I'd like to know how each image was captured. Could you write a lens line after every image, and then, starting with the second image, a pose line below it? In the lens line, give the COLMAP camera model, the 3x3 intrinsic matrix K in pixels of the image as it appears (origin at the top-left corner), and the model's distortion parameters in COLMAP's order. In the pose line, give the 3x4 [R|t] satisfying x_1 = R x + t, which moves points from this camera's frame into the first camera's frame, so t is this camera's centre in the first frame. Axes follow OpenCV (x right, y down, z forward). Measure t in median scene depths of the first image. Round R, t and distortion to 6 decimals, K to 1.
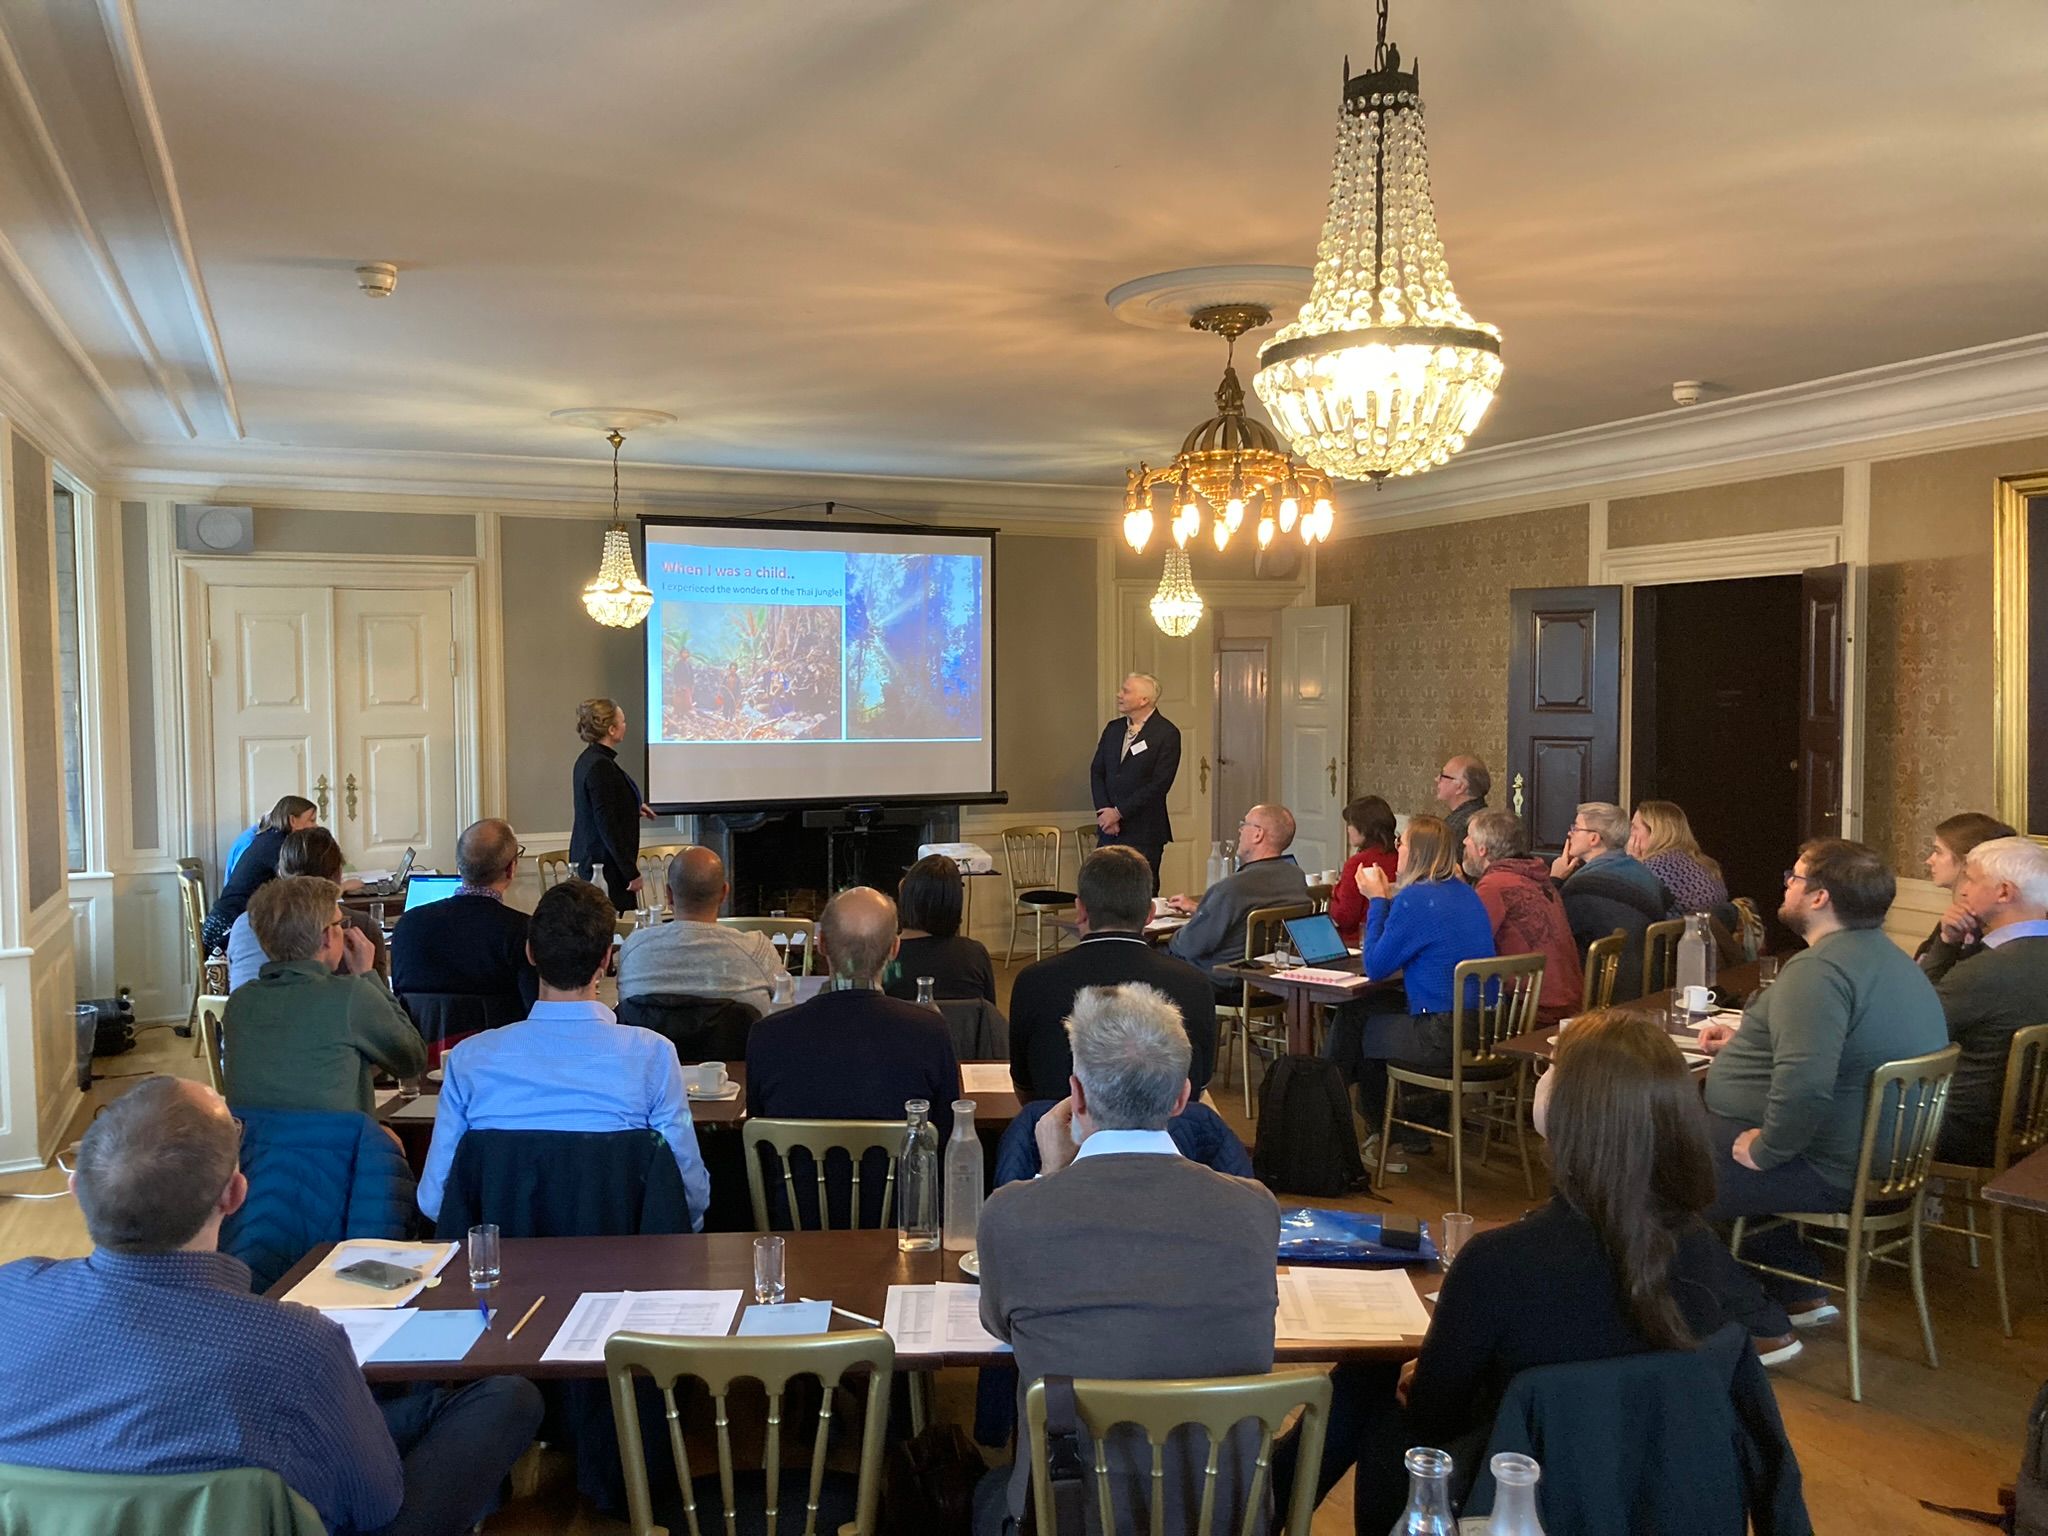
lens RADIAL K [[1698.8, 0, 1021.7], [0, 1698.8, 769.2], [0, 0, 1]] dist [0.003369, 0.015898]
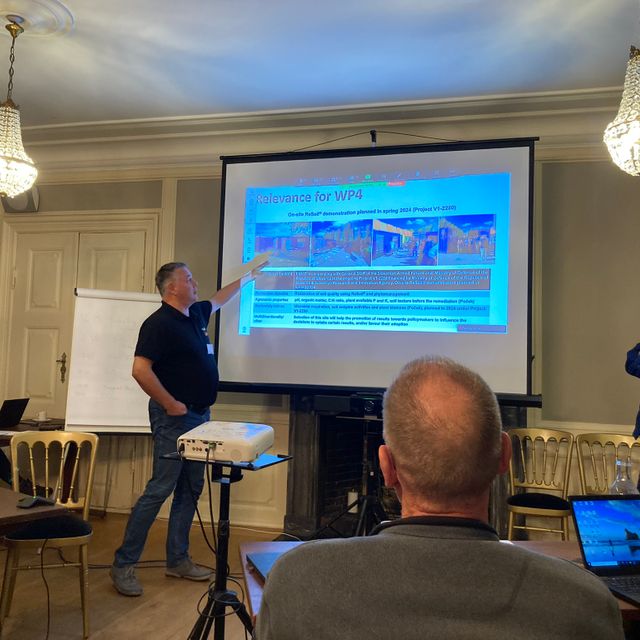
lens RADIAL K [[711.6, 0, 309.9], [0, 711.6, 308.7], [0, 0, 1]] dist [0.028034, 0.000000]
pose [[0.773727, -0.021559, -0.633152, 0.162235], [-0.063602, 0.991728, -0.111492, 0.020231], [0.630318, 0.126534, 0.765956, 0.633693]]
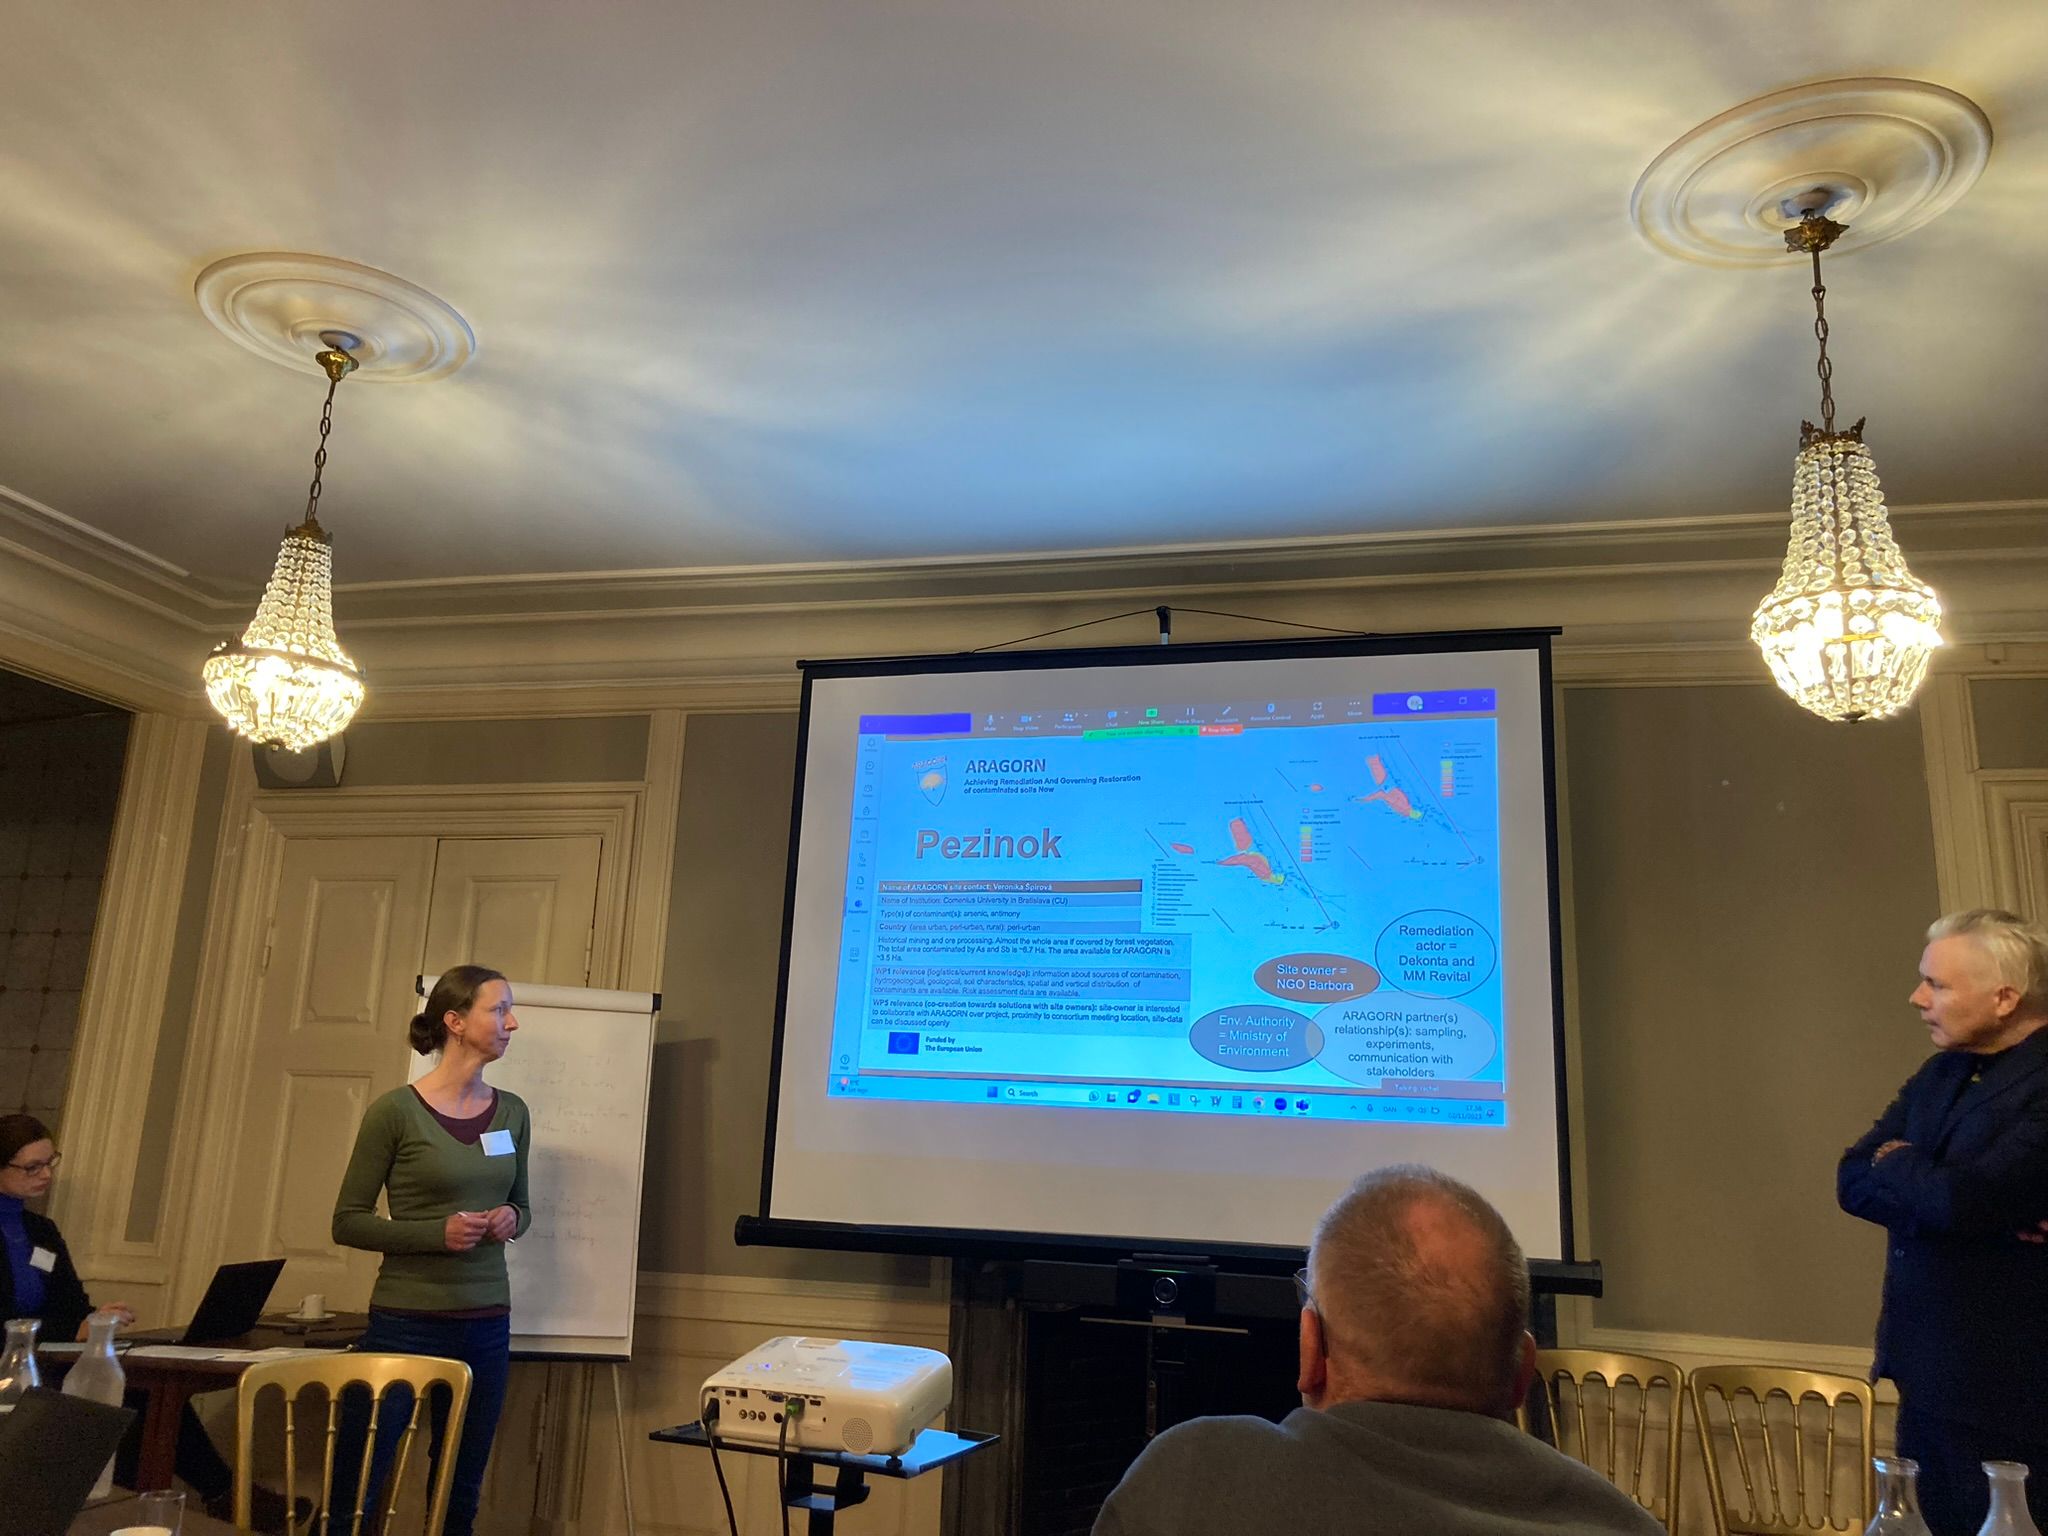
lens RADIAL K [[1698.8, 0, 994.5], [0, 1698.8, 737.8], [0, 0, 1]] dist [0.003369, 0.015898]
pose [[0.787773, -0.116848, -0.604781, 0.141950], [-0.071222, 0.957977, -0.277861, 0.017844], [0.611834, 0.261965, 0.746347, 0.634751]]
